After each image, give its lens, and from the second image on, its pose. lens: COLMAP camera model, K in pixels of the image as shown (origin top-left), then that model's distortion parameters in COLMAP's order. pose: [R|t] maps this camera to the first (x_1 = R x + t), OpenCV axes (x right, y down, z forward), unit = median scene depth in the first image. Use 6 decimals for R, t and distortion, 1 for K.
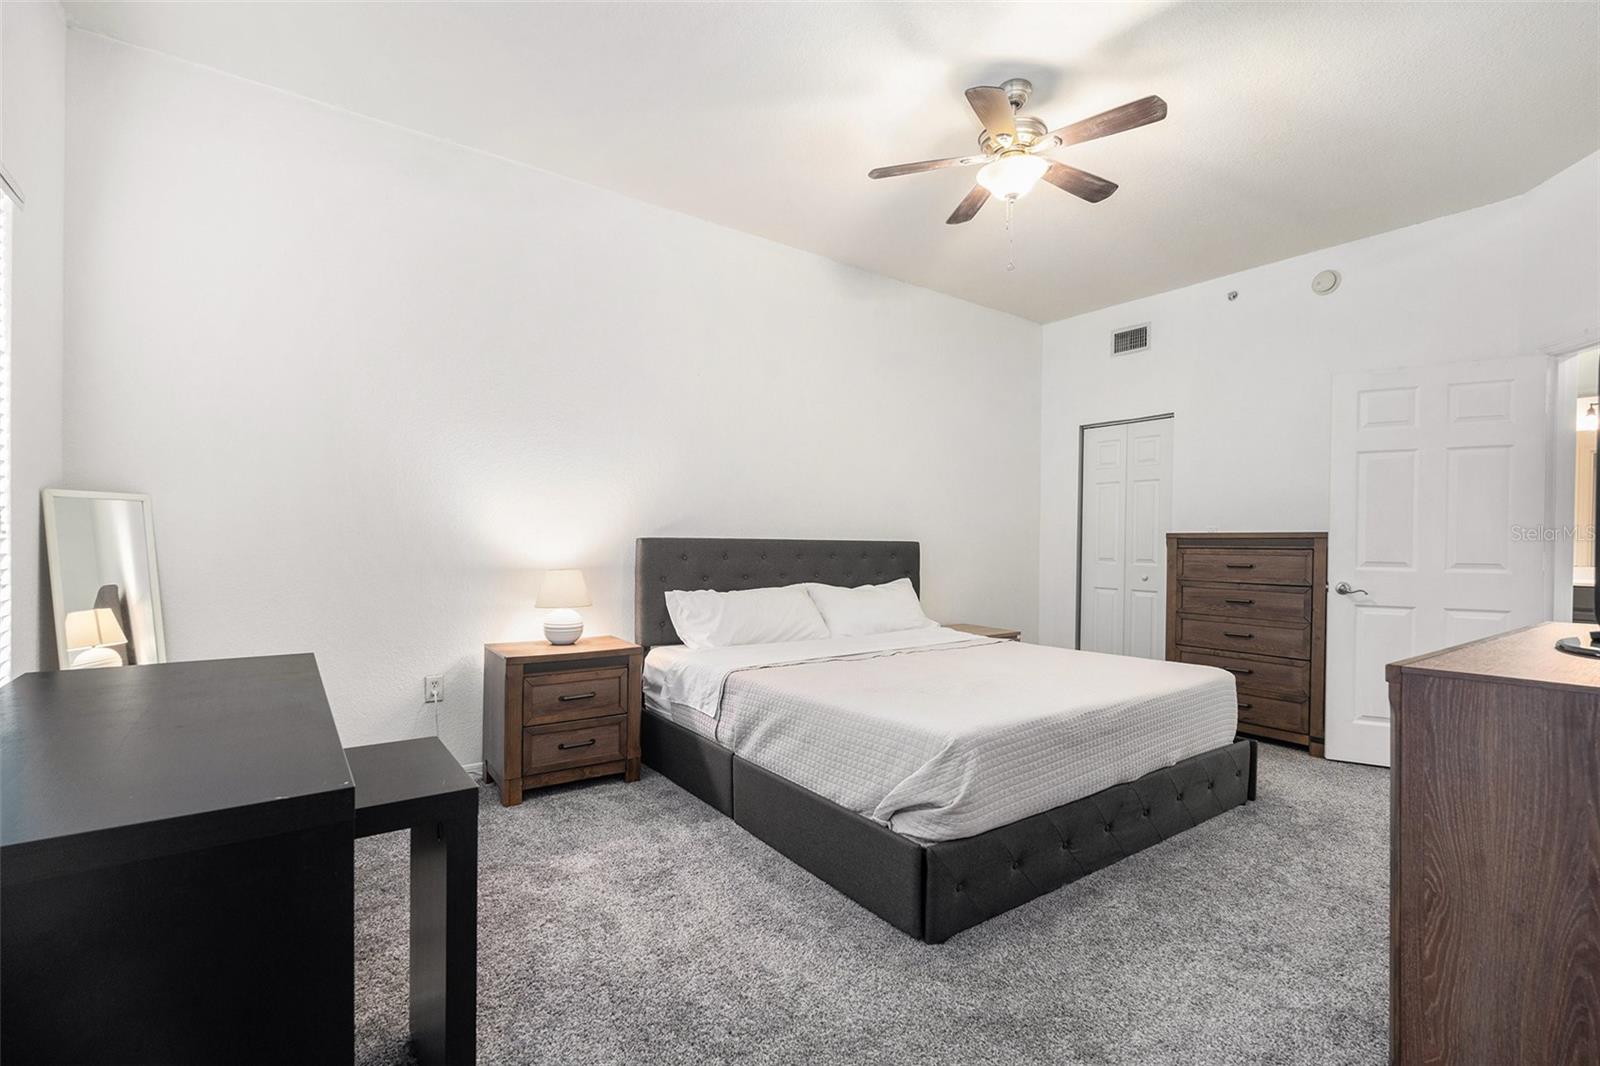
lens RADIAL K [[708.3, 0, 792.7], [0, 708.3, 535.9], [0, 0, 1]] dist [-0.005803, -0.000027]
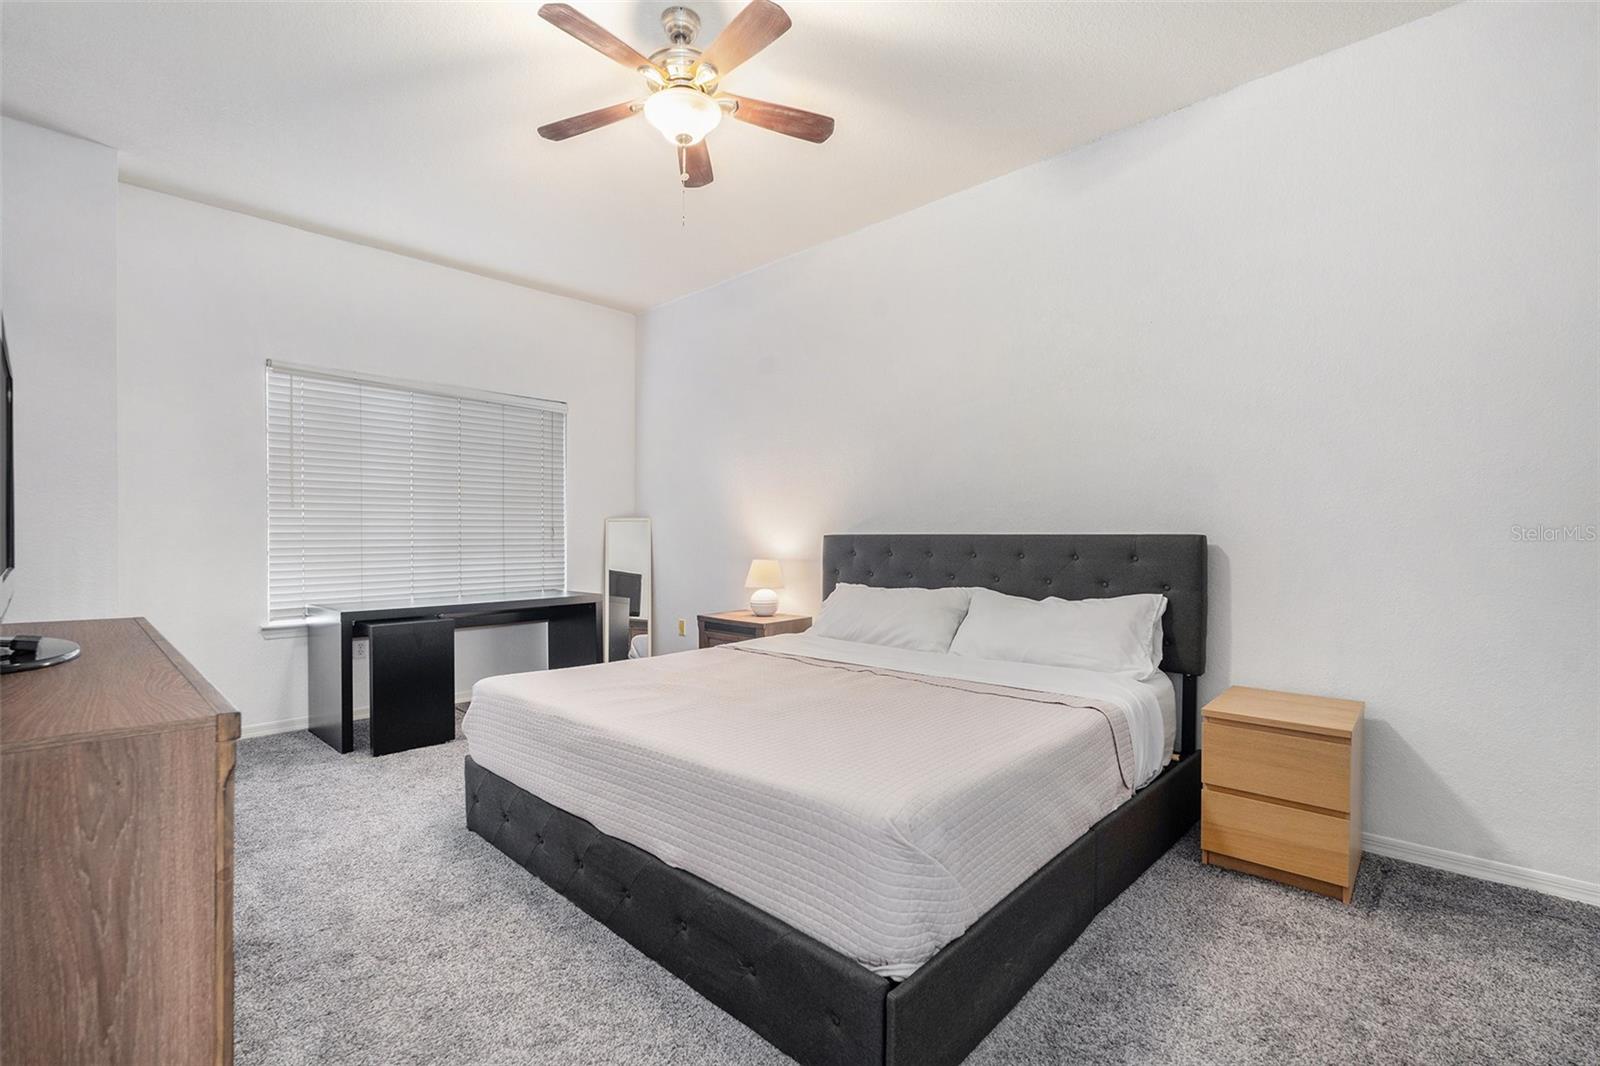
lens RADIAL K [[708.3, 0, 797.4], [0, 708.3, 543.5], [0, 0, 1]] dist [-0.005803, -0.000027]
pose [[0.191605, 0.003419, -0.981466, 0.878211], [-0.000257, 0.999994, 0.003433, 0.014355], [0.981472, -0.000405, 0.191605, 0.719757]]
